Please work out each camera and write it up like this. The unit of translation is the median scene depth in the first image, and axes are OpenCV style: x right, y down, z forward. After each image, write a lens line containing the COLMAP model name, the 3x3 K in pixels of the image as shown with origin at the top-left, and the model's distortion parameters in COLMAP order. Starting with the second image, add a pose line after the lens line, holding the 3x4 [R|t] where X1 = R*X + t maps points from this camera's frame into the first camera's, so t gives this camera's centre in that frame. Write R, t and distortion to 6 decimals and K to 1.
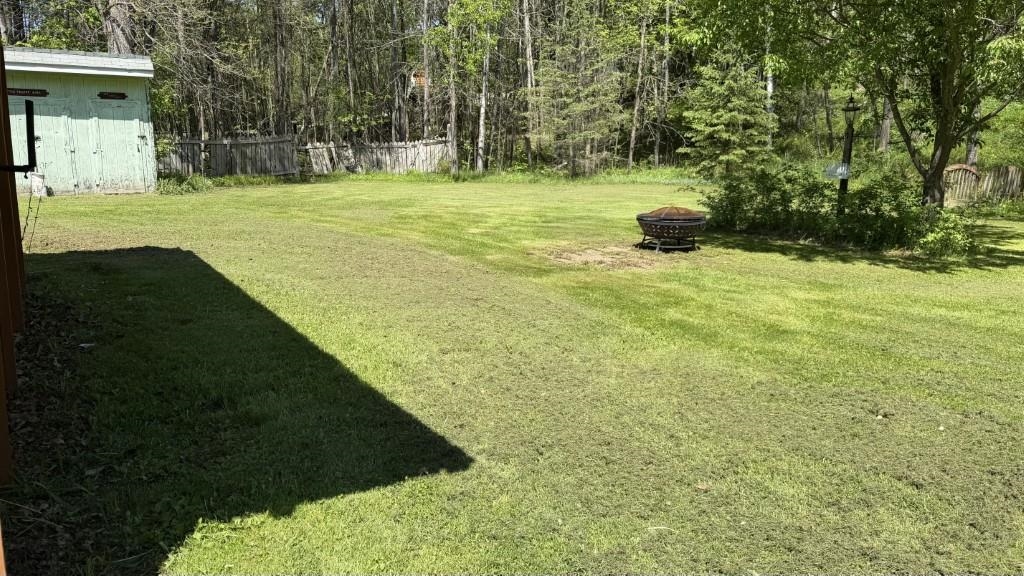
lens RADIAL K [[714.3, 0, 505.3], [0, 714.3, 284.4], [0, 0, 1]] dist [0.049070, -0.073689]
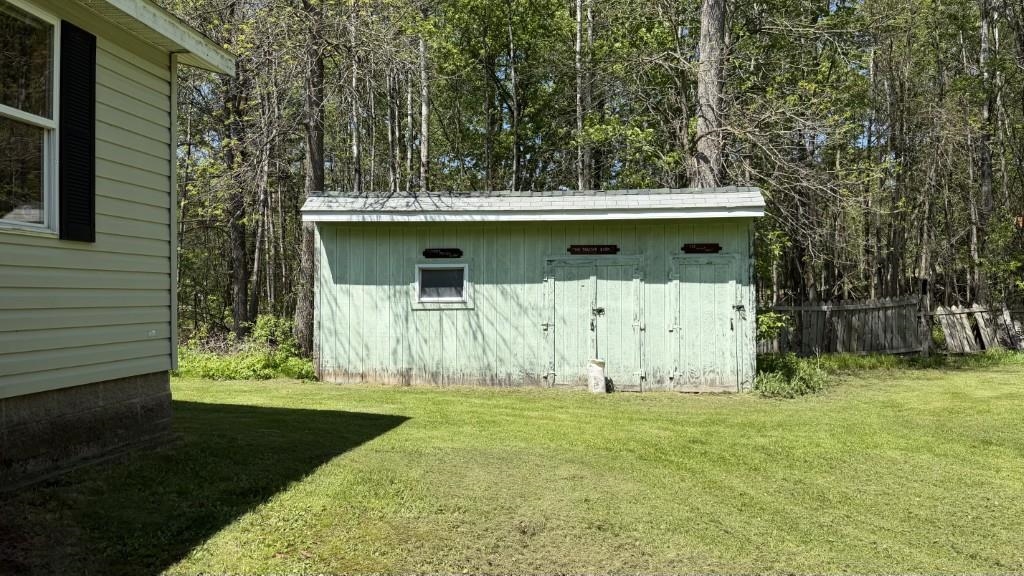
lens RADIAL K [[714.3, 0, 511.2], [0, 714.3, 292.6], [0, 0, 1]] dist [0.049070, -0.073689]
pose [[0.766491, -0.020137, -0.641939, -0.231652], [-0.111141, 0.980270, -0.163455, -0.084047], [0.632566, 0.196632, 0.749130, 0.360031]]
